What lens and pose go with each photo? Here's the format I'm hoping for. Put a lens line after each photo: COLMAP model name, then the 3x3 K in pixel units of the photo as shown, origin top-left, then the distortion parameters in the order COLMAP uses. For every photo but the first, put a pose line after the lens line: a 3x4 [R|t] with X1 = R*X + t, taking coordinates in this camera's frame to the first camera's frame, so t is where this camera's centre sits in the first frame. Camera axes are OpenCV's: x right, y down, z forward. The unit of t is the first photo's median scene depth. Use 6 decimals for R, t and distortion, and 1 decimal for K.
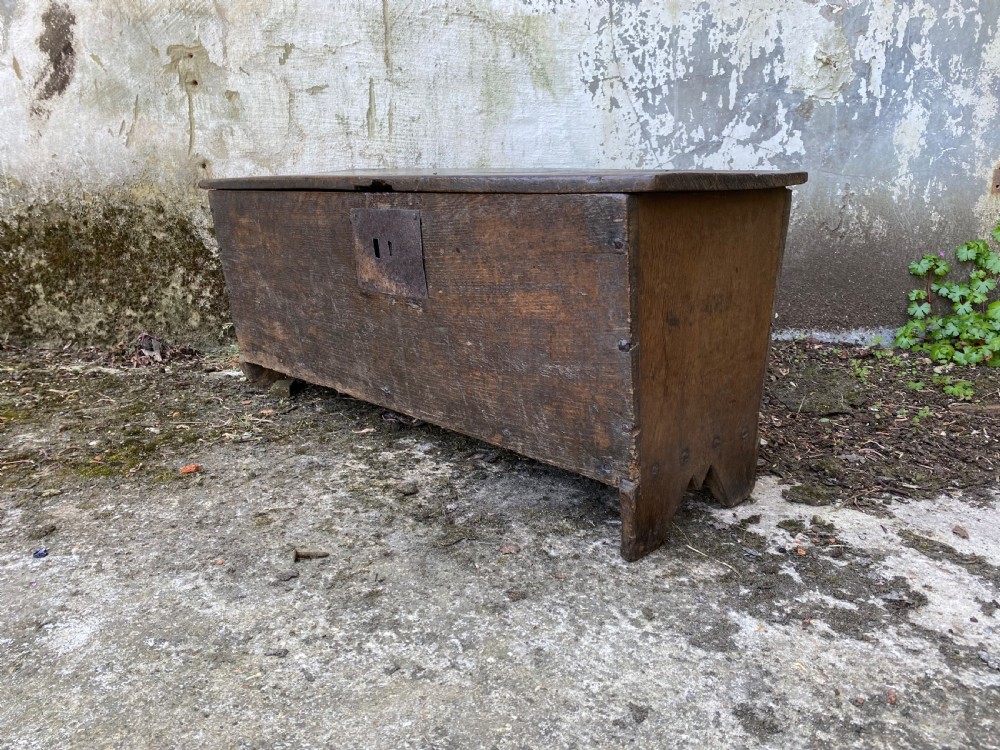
lens RADIAL K [[772.3, 0, 489.7], [0, 772.3, 369.7], [0, 0, 1]] dist [0.019056, -0.014062]
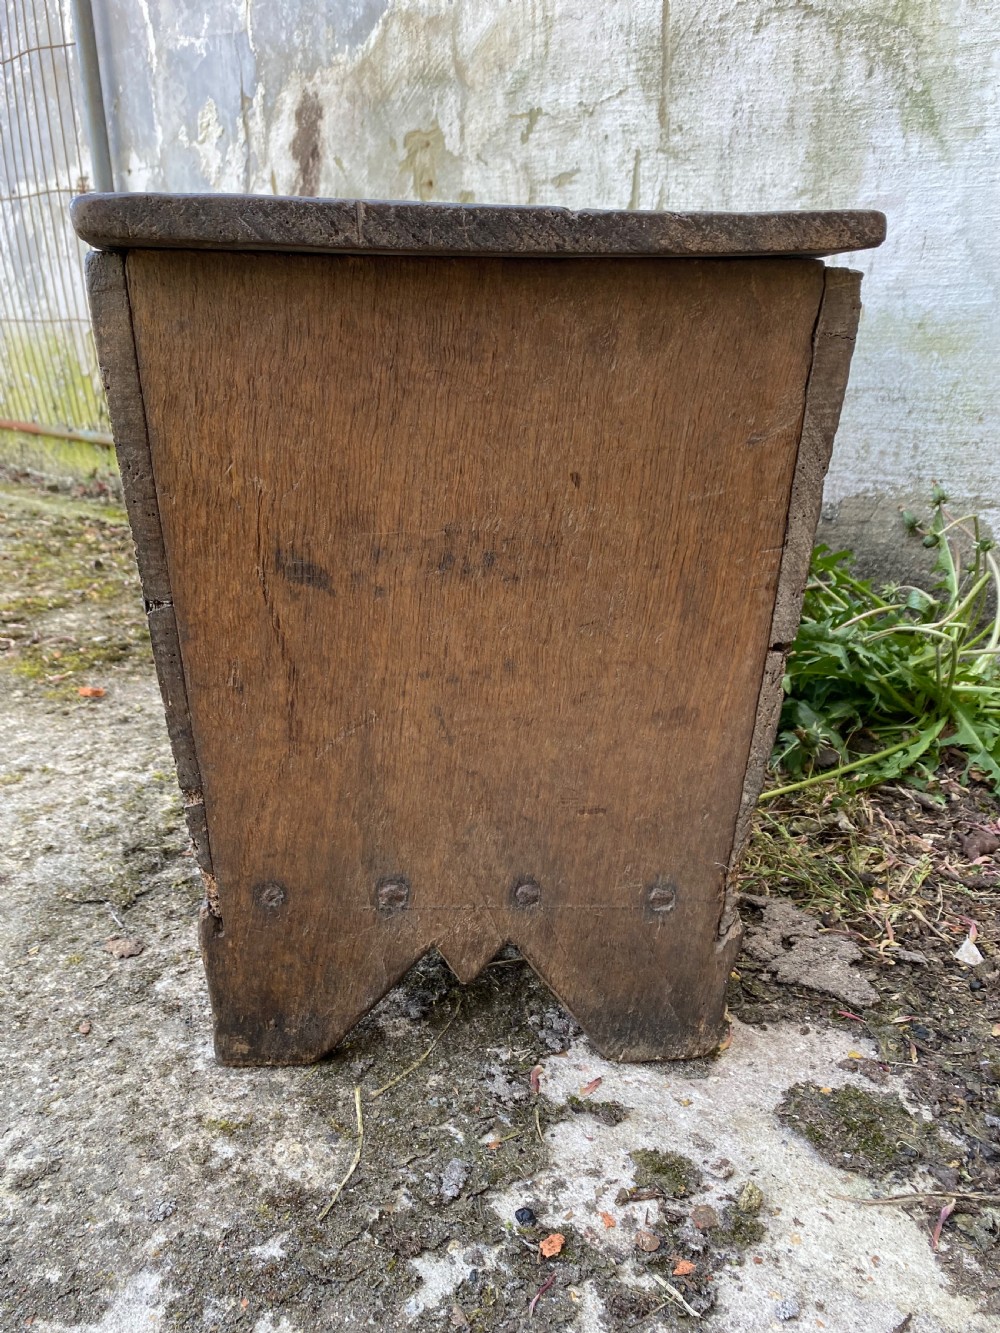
lens RADIAL K [[1029.5, 0, 484.9], [0, 1029.5, 667.1], [0, 0, 1]] dist [0.019056, -0.014062]
pose [[0.754394, 0.206384, -0.623133, 0.348705], [-0.181985, 0.977834, 0.103543, -0.045786], [0.630690, 0.035289, 0.775232, 0.323271]]
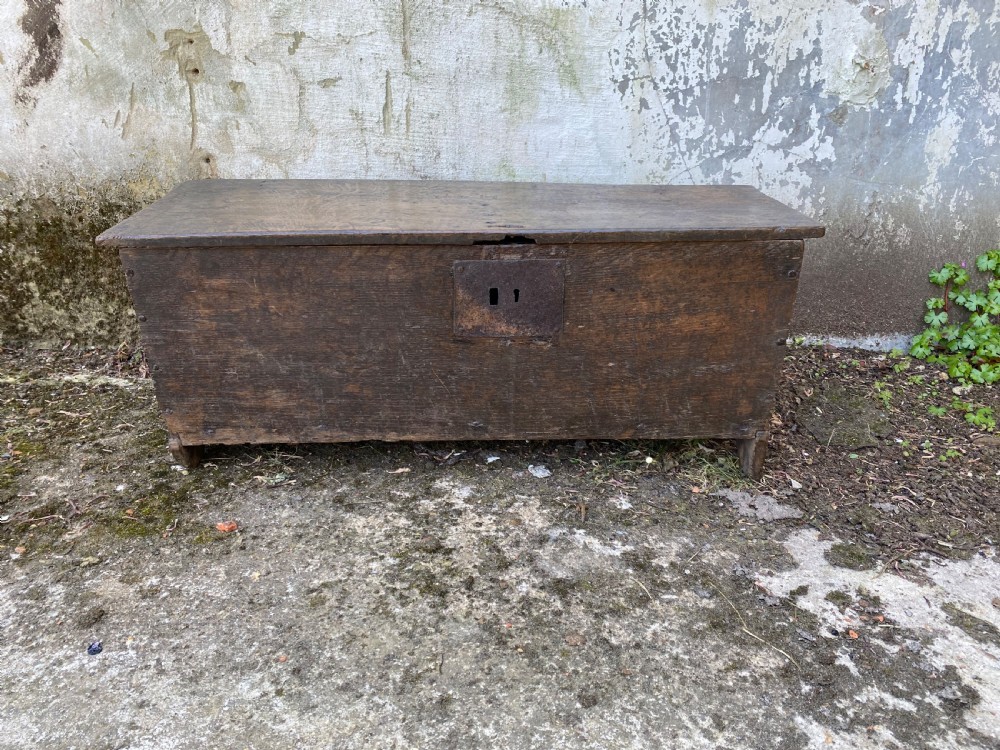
lens RADIAL K [[772.3, 0, 497.9], [0, 772.3, 373.4], [0, 0, 1]] dist [0.019056, -0.014062]
pose [[0.998840, 0.003273, 0.048032, -0.065154], [-0.008577, 0.993826, 0.110620, -0.120516], [-0.047374, -0.110903, 0.992701, 0.023334]]
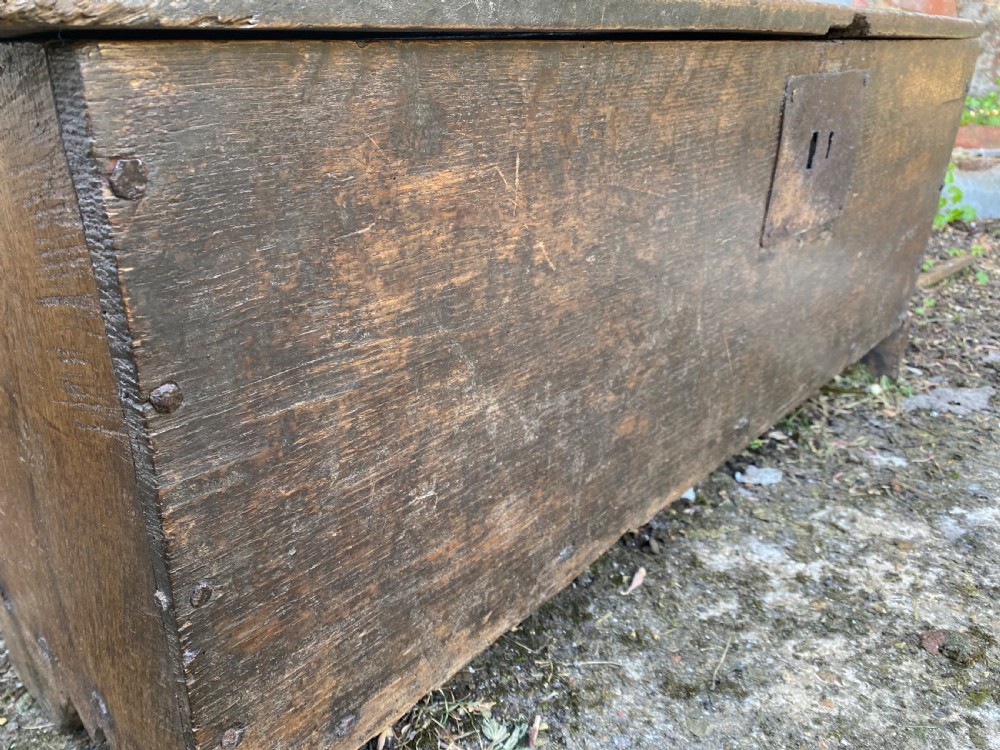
lens RADIAL K [[772.3, 0, 484.7], [0, 772.3, 379.7], [0, 0, 1]] dist [0.019056, -0.014062]
pose [[0.650437, -0.272269, 0.709085, -0.409133], [0.250783, 0.958175, 0.137872, -0.099565], [-0.716966, 0.088149, 0.691513, 0.564897]]
